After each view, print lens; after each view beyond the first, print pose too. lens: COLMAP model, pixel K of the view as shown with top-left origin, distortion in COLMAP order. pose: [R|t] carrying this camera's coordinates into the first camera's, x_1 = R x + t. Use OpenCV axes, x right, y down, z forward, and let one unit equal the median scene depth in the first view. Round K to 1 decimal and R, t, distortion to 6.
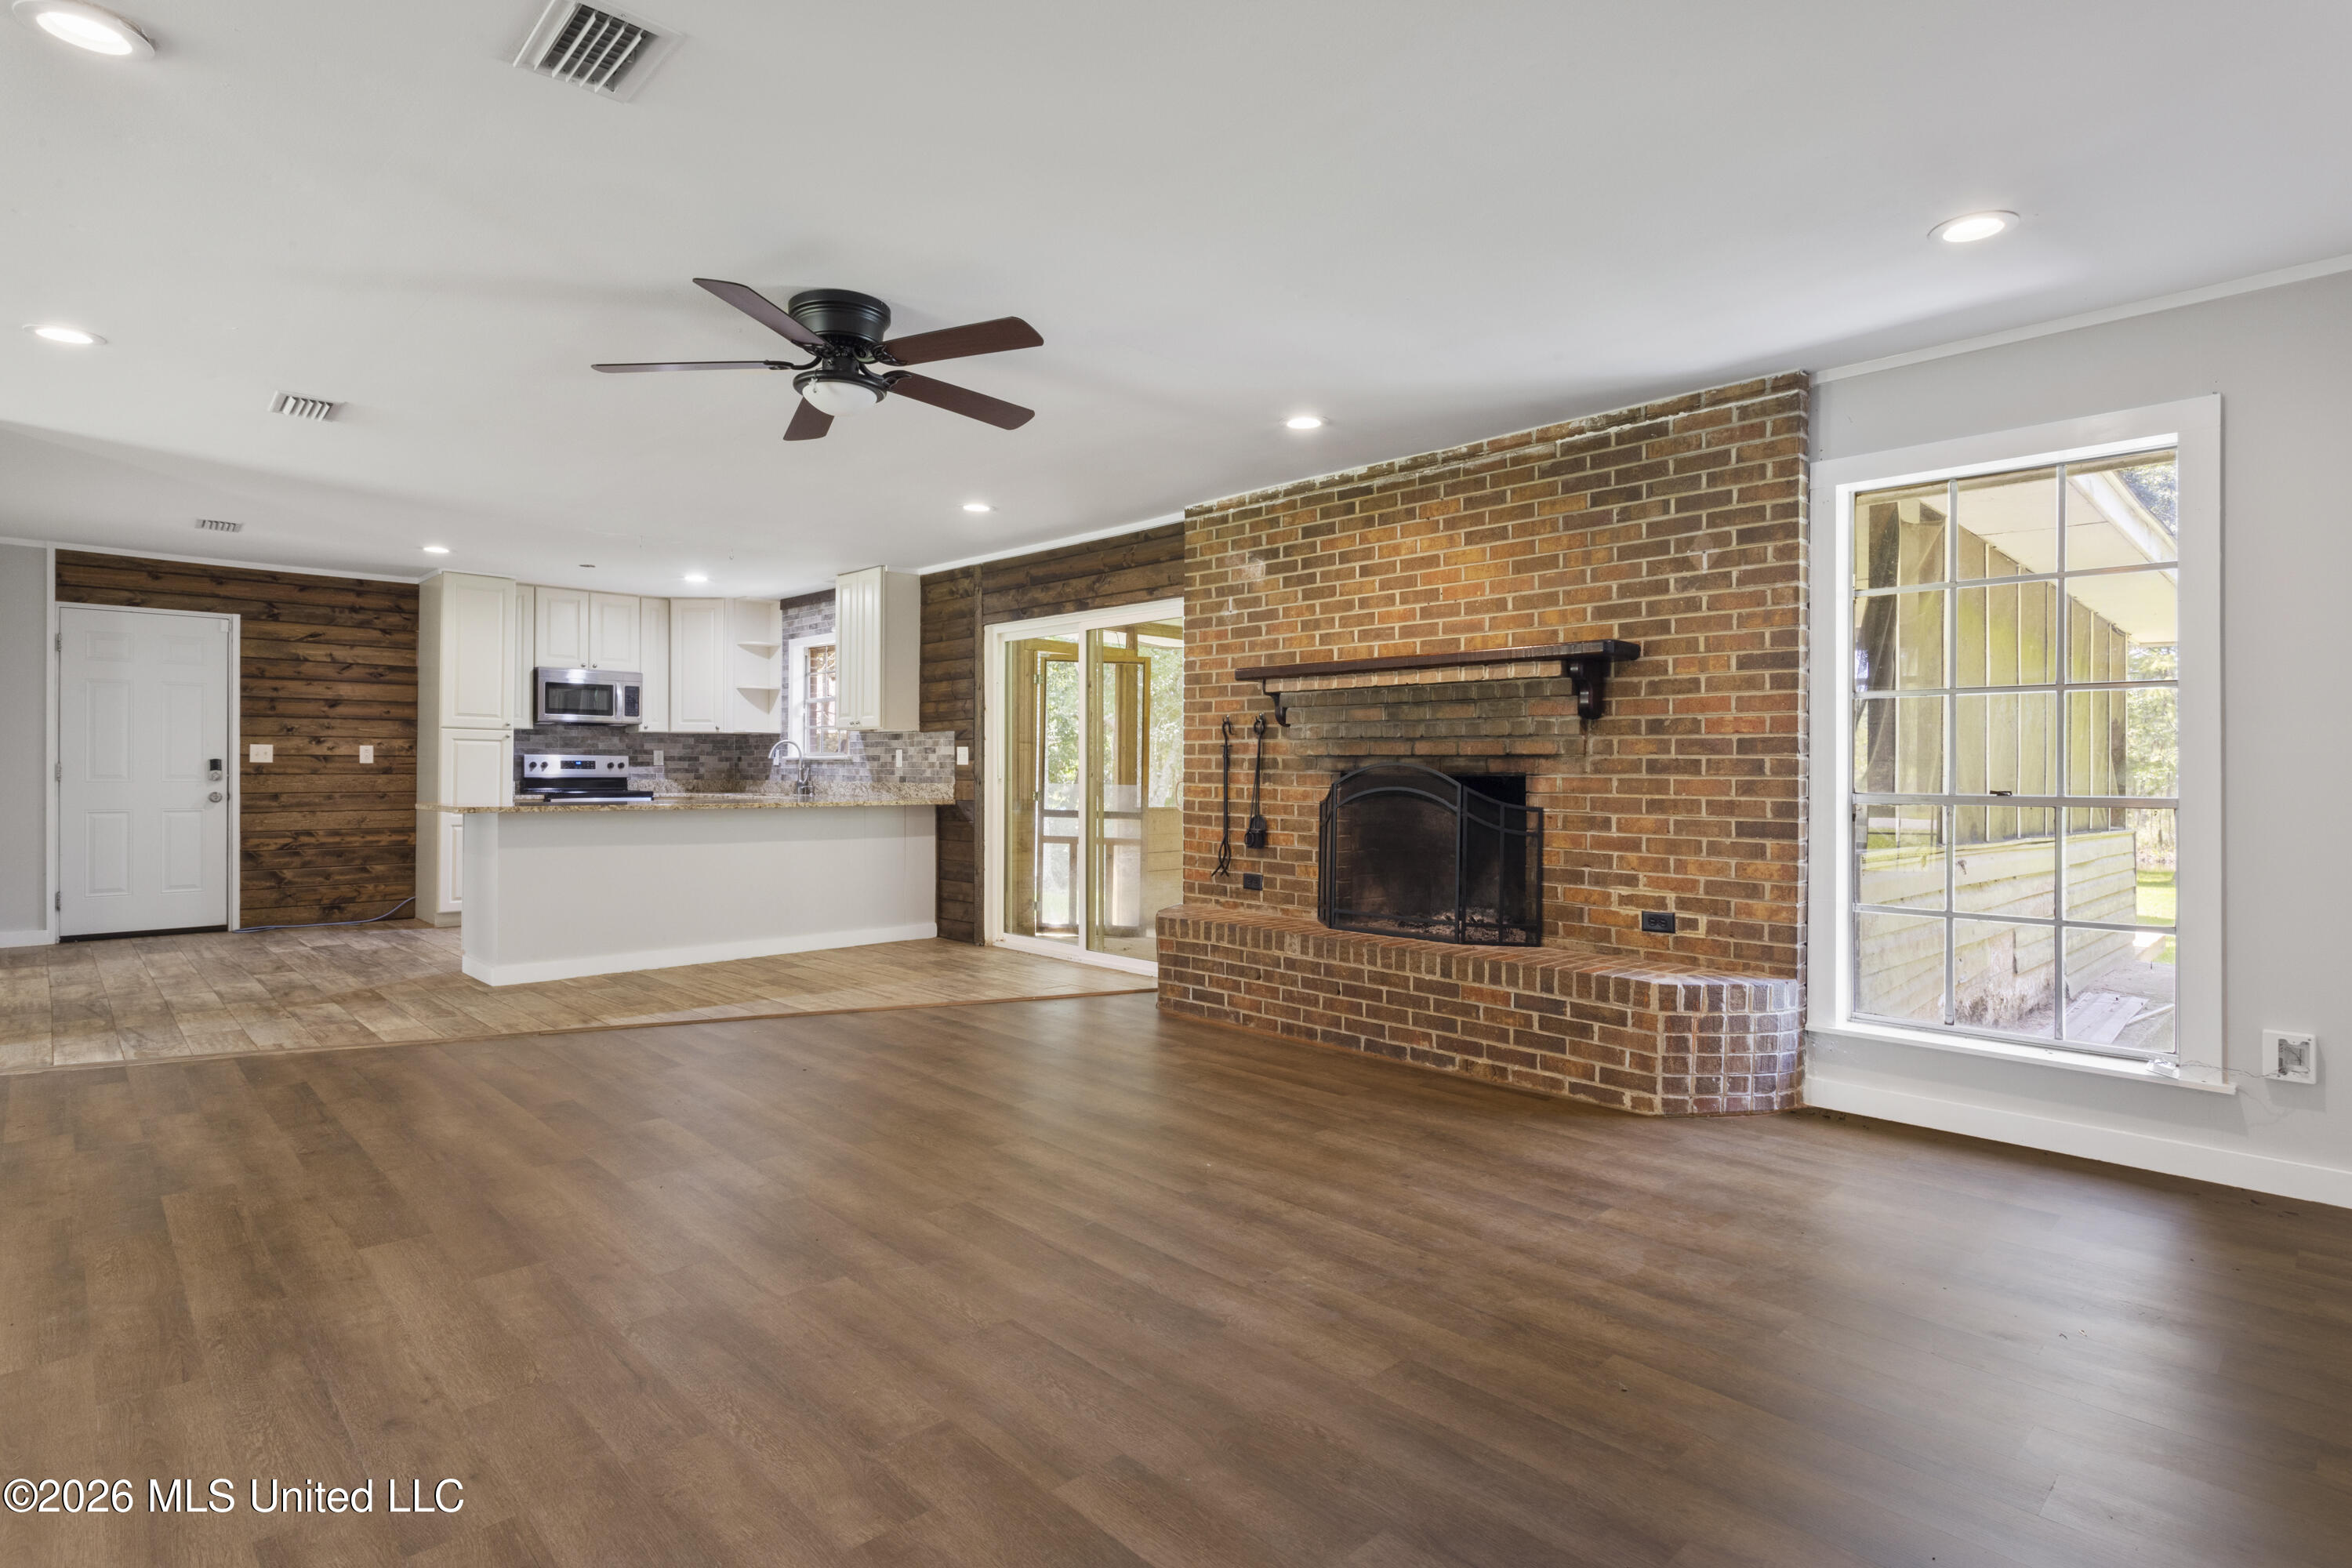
lens RADIAL K [[1174.5, 0, 1165.9], [0, 1174.5, 776.3], [0, 0, 1]] dist [-0.008022, 0.004861]
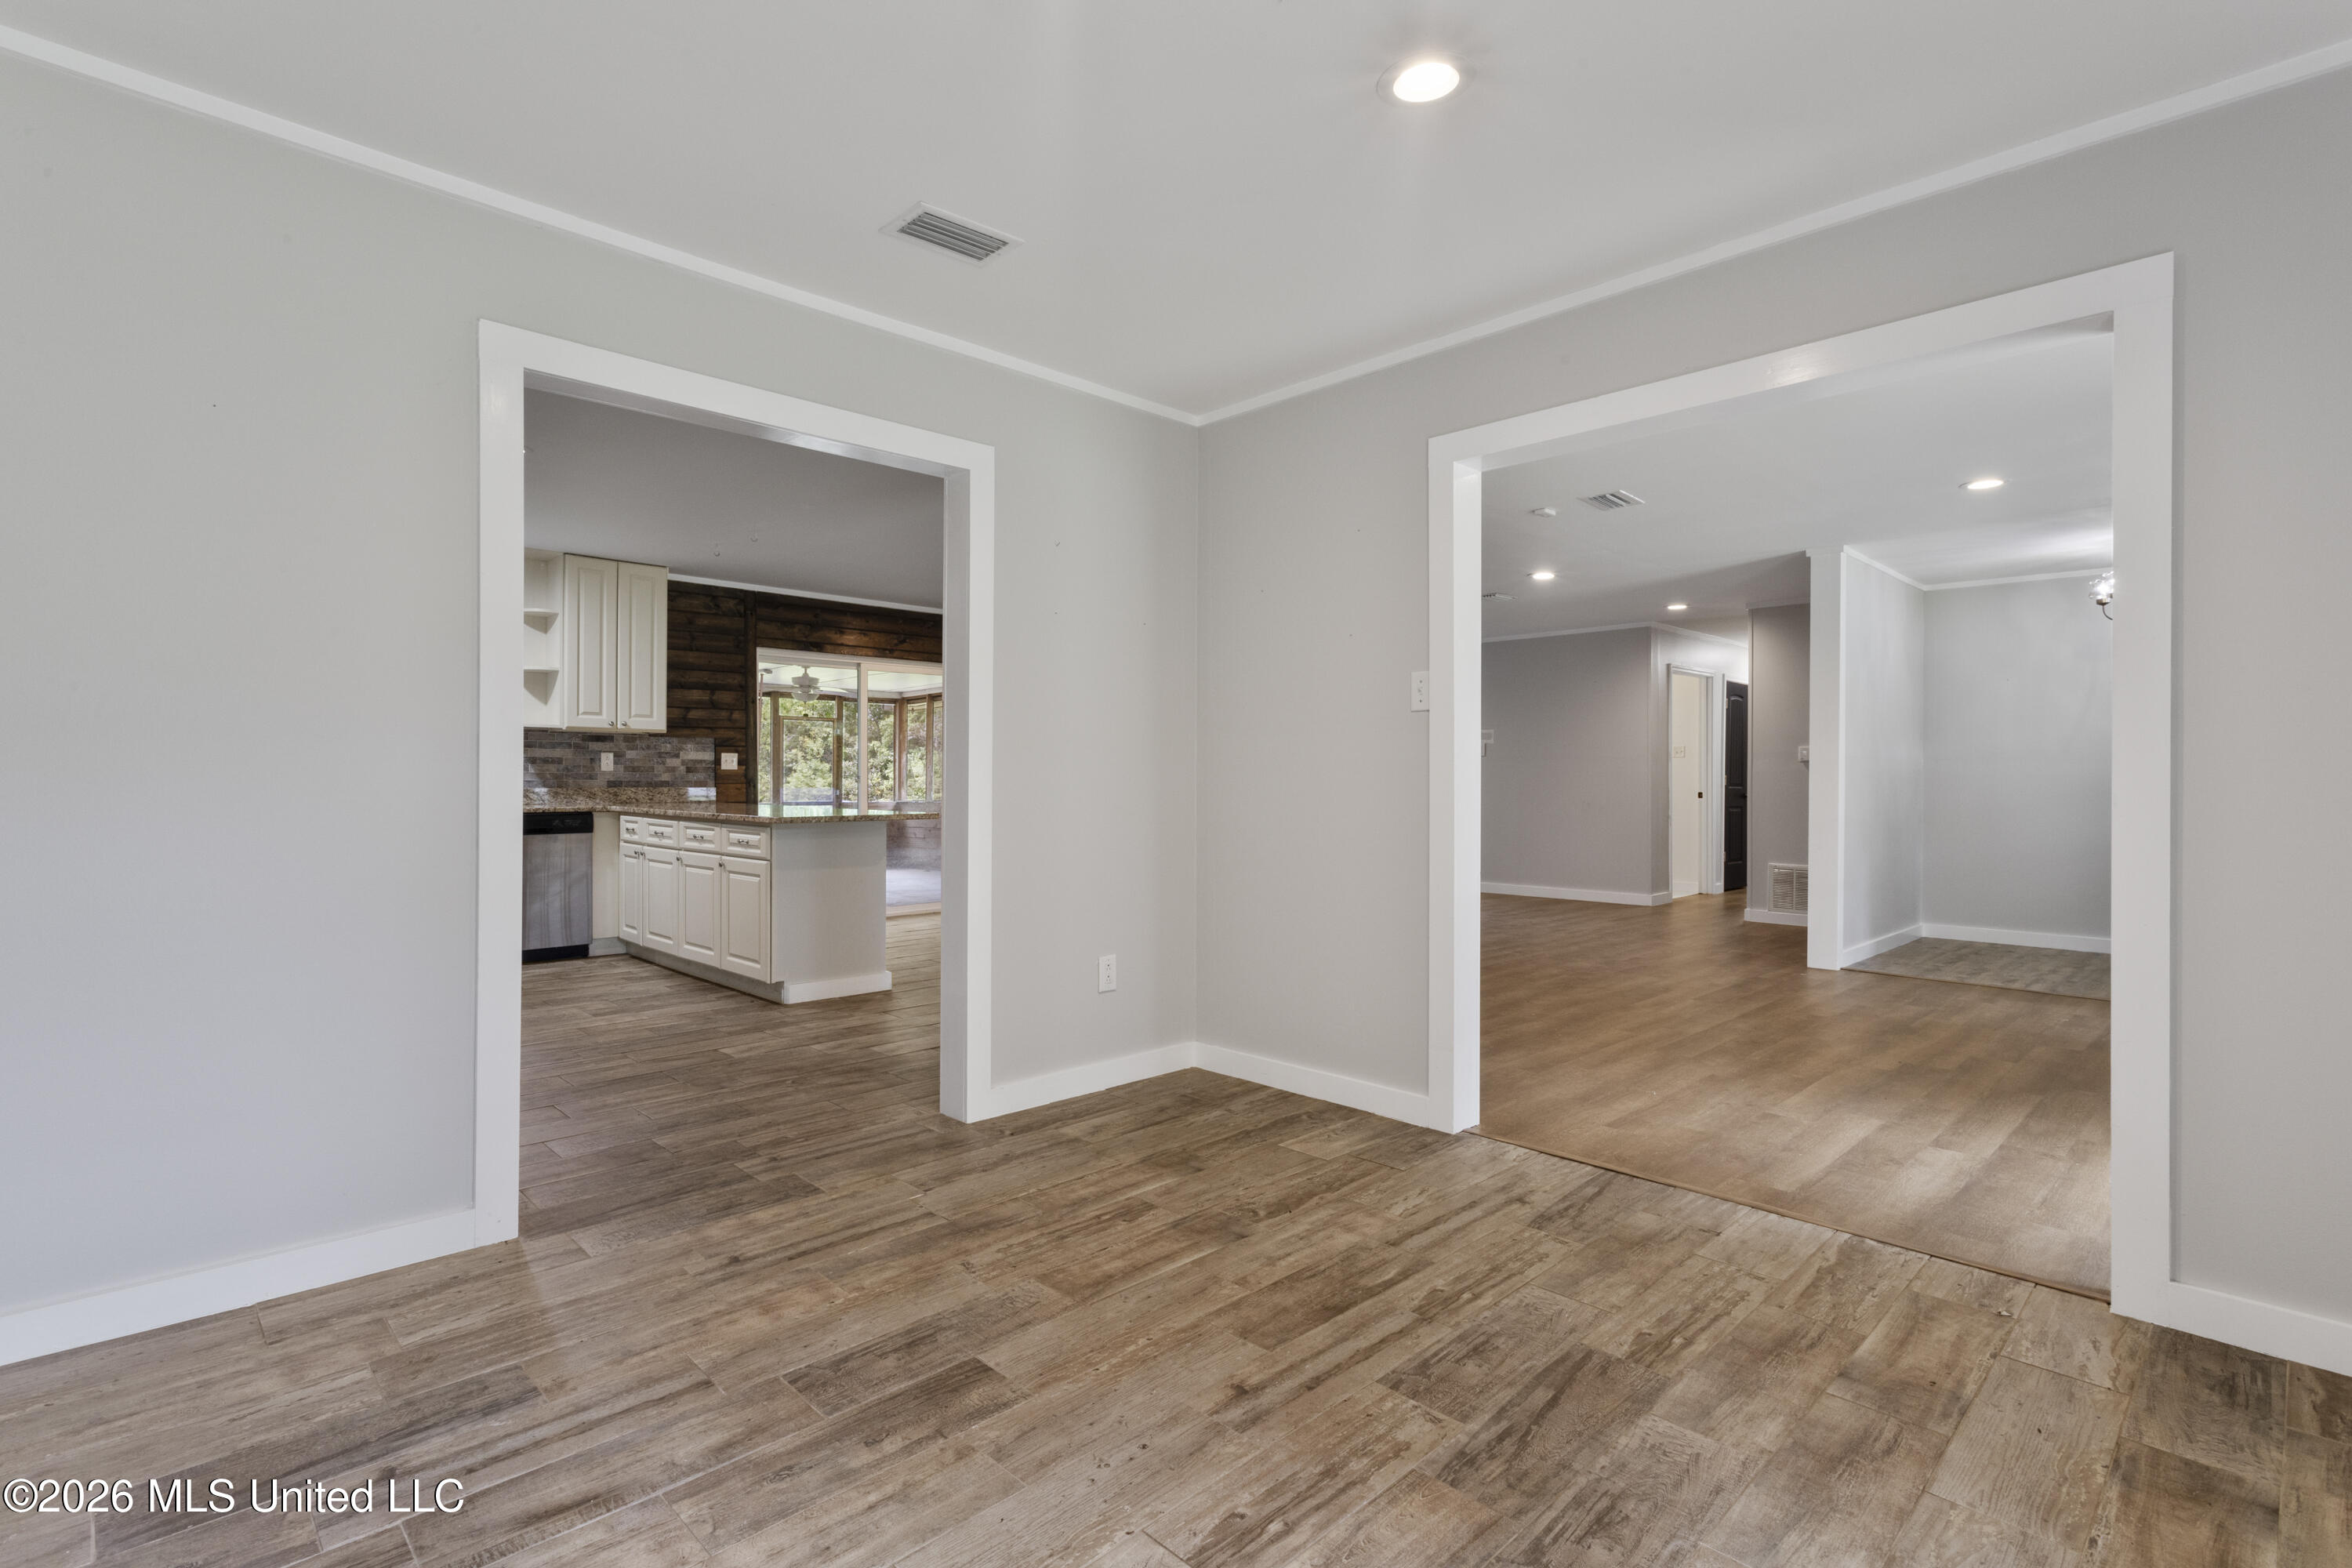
lens RADIAL K [[1108.5, 0, 1178.6], [0, 1108.5, 770.3], [0, 0, 1]] dist [-0.004188, 0.003138]
pose [[-0.016117, -0.000031, 0.999870, -1.212029], [0.000093, 1.000000, 0.000033, -0.009156], [-0.999870, 0.000094, -0.016117, 0.604466]]
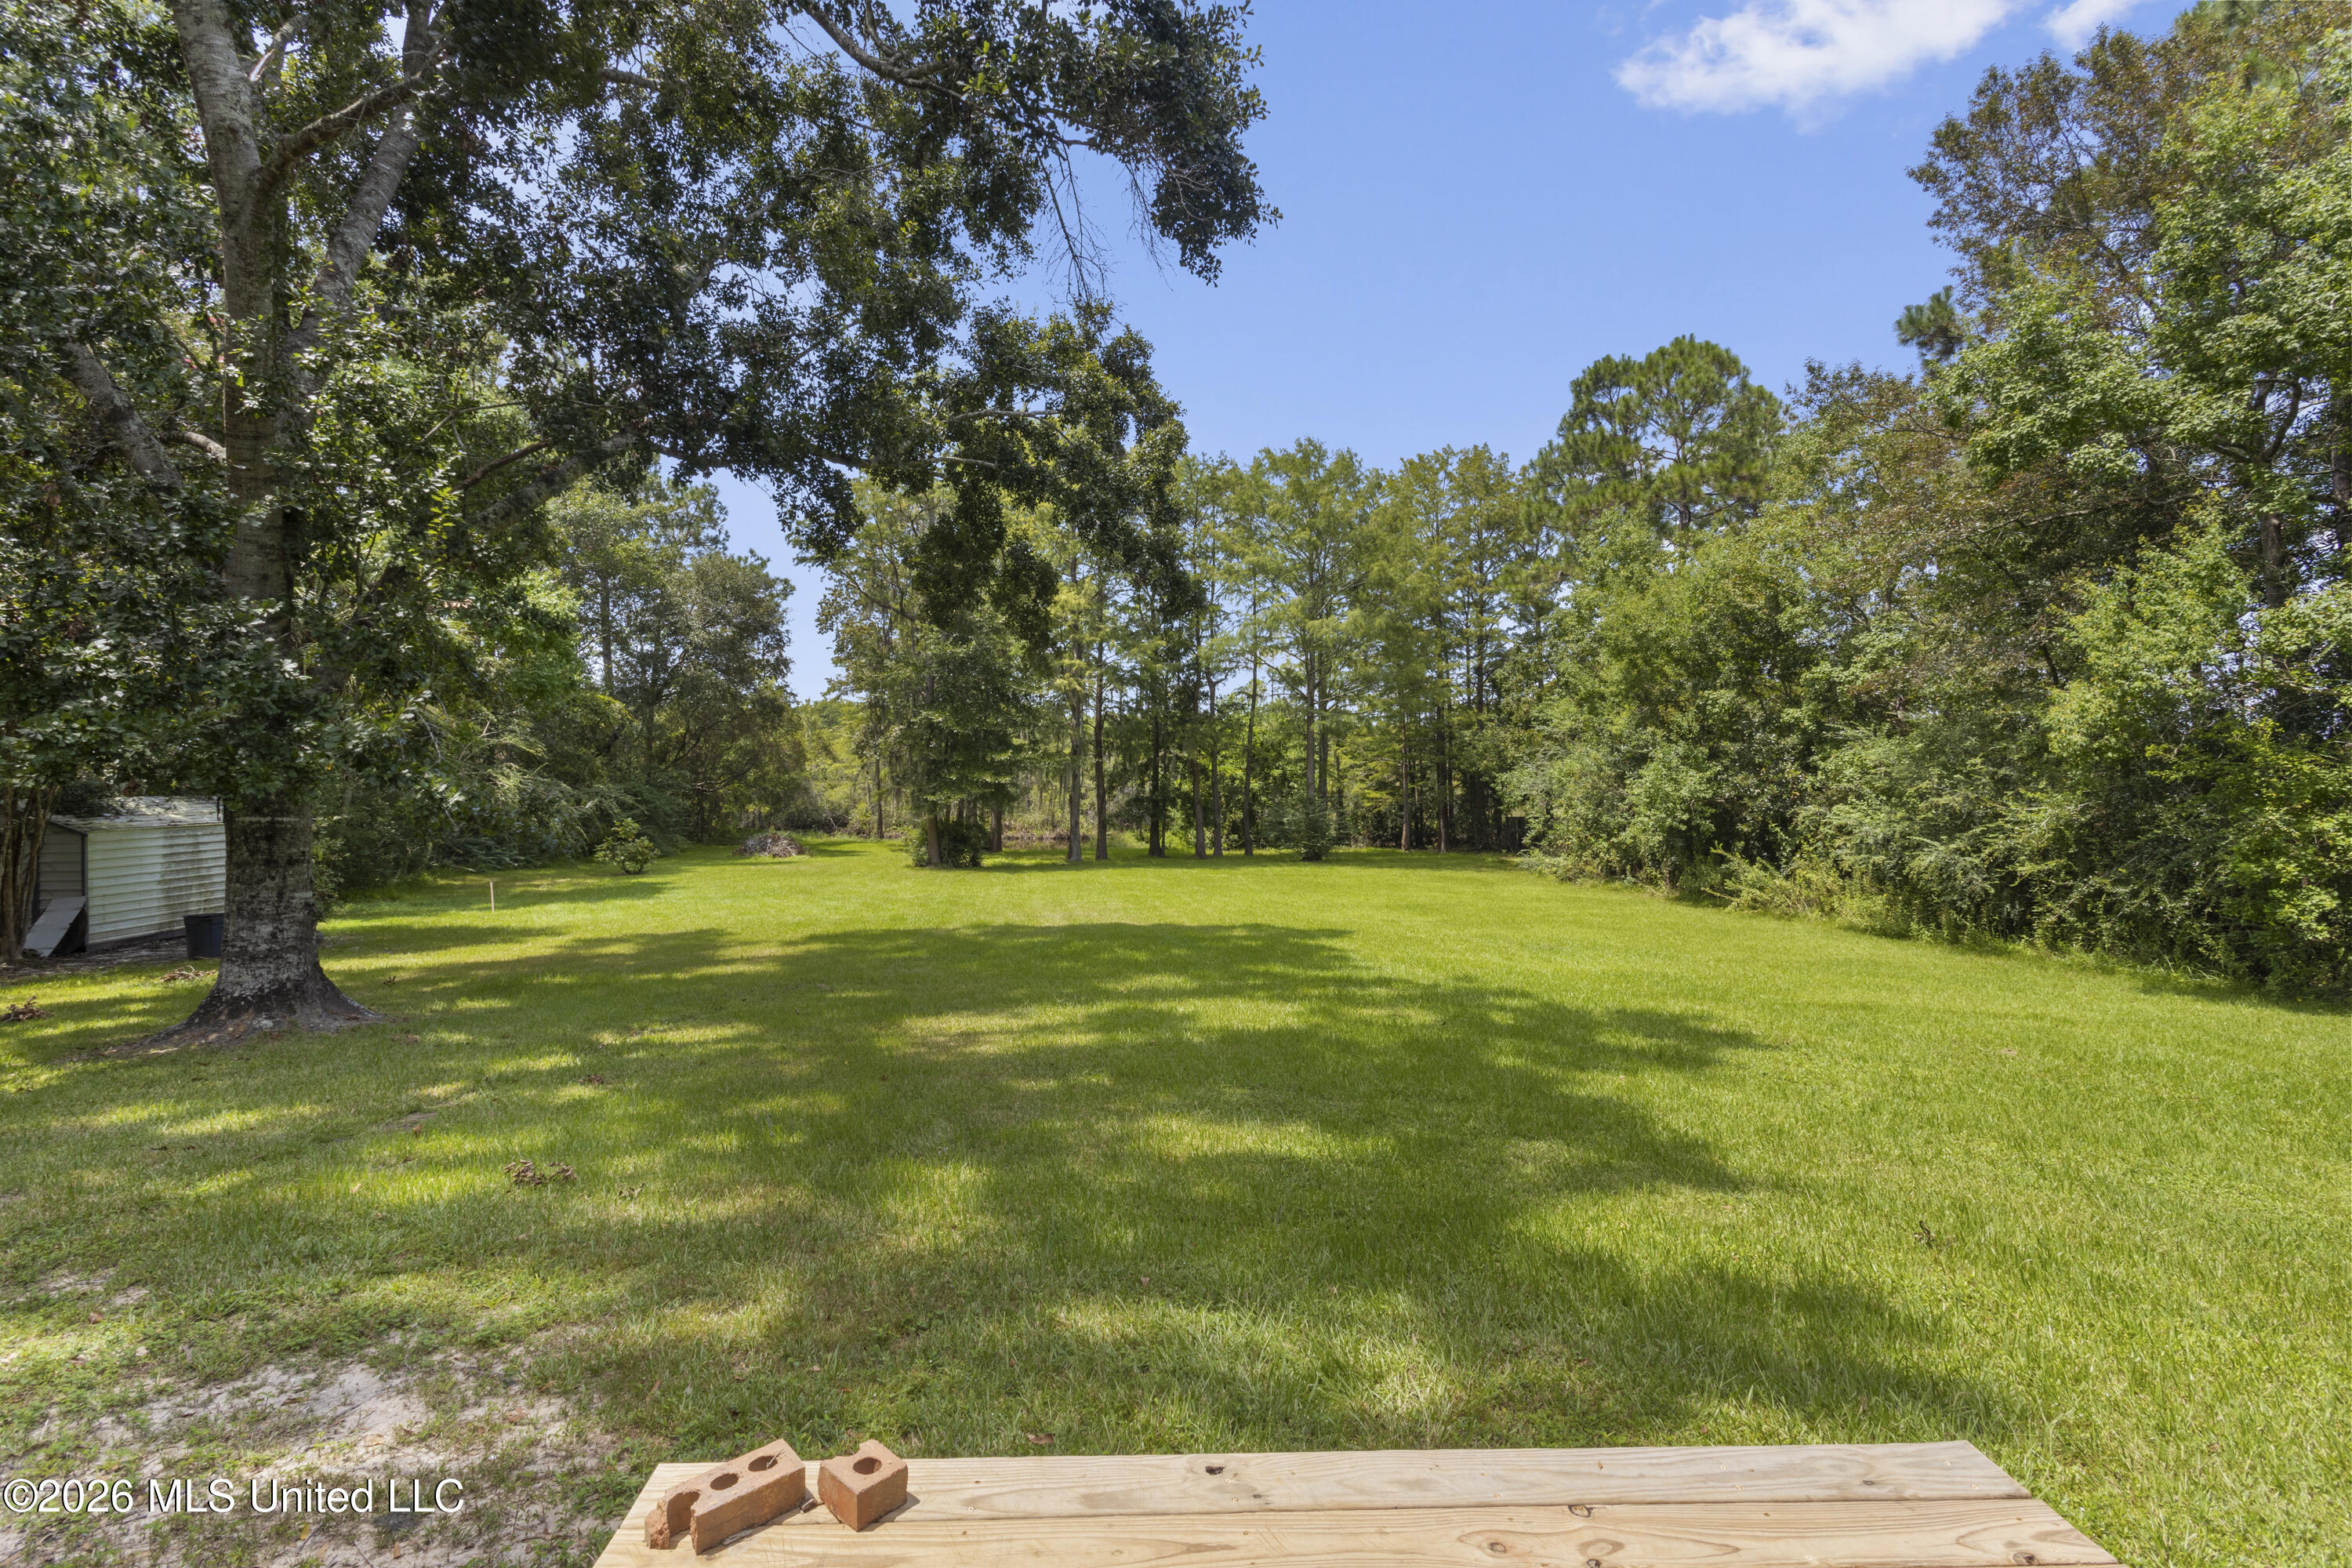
lens RADIAL K [[1108.5, 0, 1162.9], [0, 1108.5, 792.1], [0, 0, 1]] dist [-0.004188, 0.003138]
pose [[0.663102, -0.018734, 0.748295, 0.788441], [0.006046, 0.999788, 0.019673, 0.020996], [-0.748505, -0.008521, 0.663074, 1.295921]]
